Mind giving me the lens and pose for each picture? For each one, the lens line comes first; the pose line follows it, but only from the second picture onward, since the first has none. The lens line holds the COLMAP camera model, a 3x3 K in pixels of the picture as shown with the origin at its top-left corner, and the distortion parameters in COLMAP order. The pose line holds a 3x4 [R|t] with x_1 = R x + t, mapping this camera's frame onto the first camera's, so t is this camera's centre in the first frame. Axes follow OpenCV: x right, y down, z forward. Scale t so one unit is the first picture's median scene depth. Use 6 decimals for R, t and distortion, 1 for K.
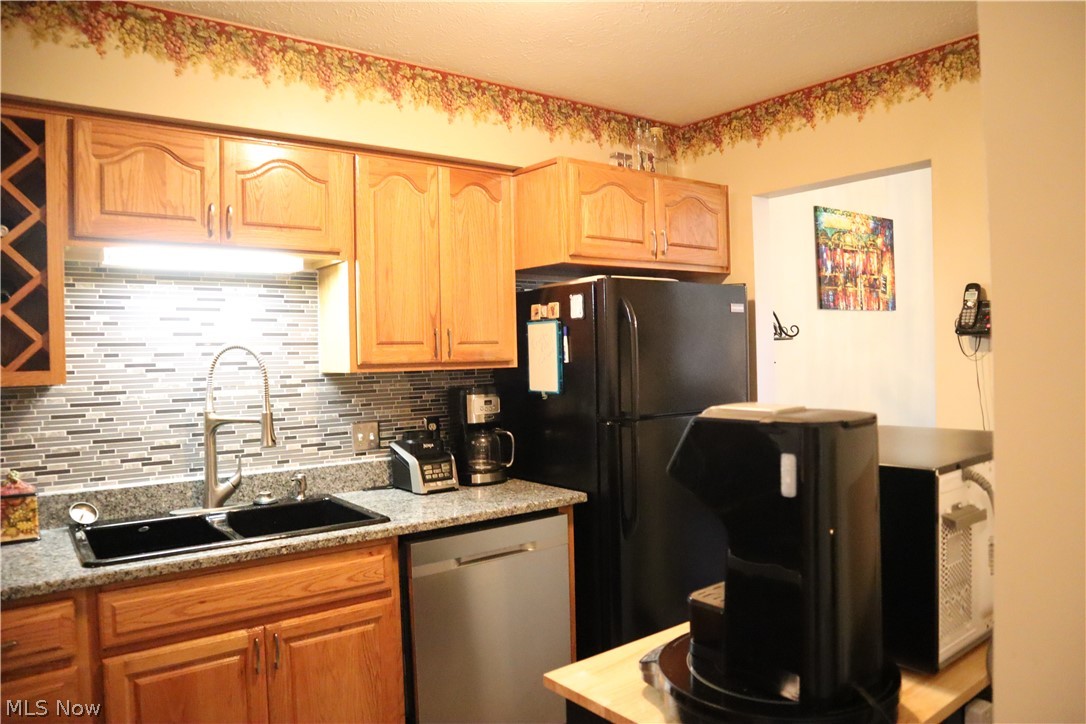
lens RADIAL K [[752.3, 0, 547.9], [0, 752.3, 364.5], [0, 0, 1]] dist [-0.125023, 0.079354]
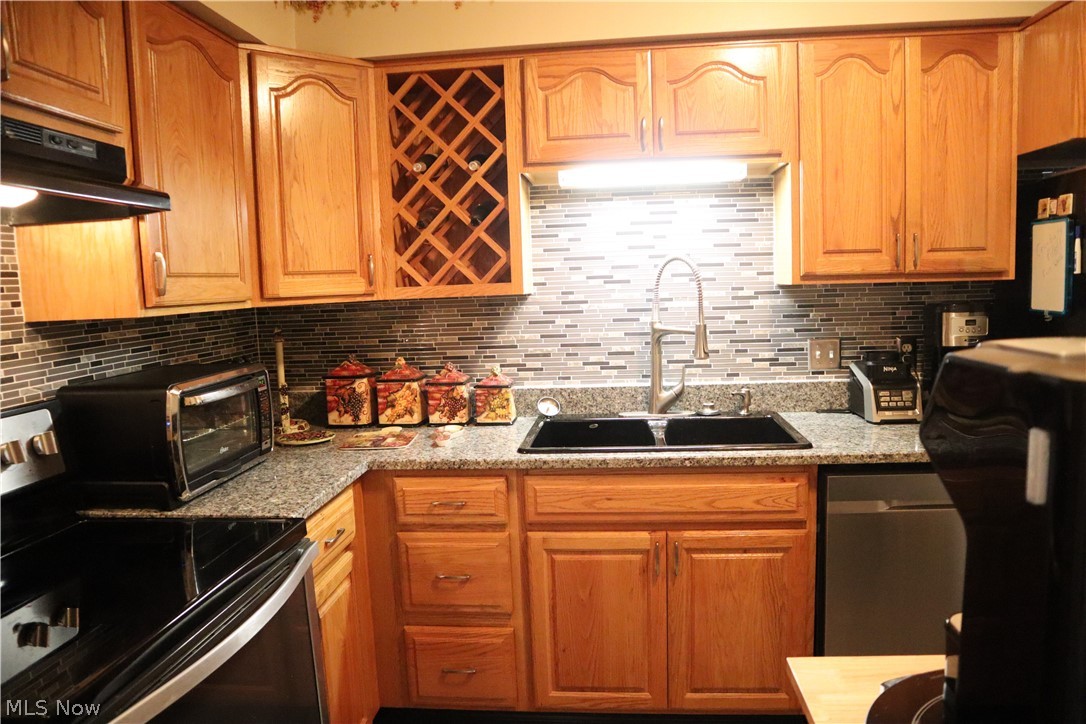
lens RADIAL K [[752.3, 0, 547.9], [0, 752.3, 364.5], [0, 0, 1]] dist [-0.125023, 0.079354]
pose [[0.730835, 0.072481, -0.678695, 0.159772], [0.008625, 0.993286, 0.115365, 0.000574], [0.682500, -0.090166, 0.725302, 0.126264]]
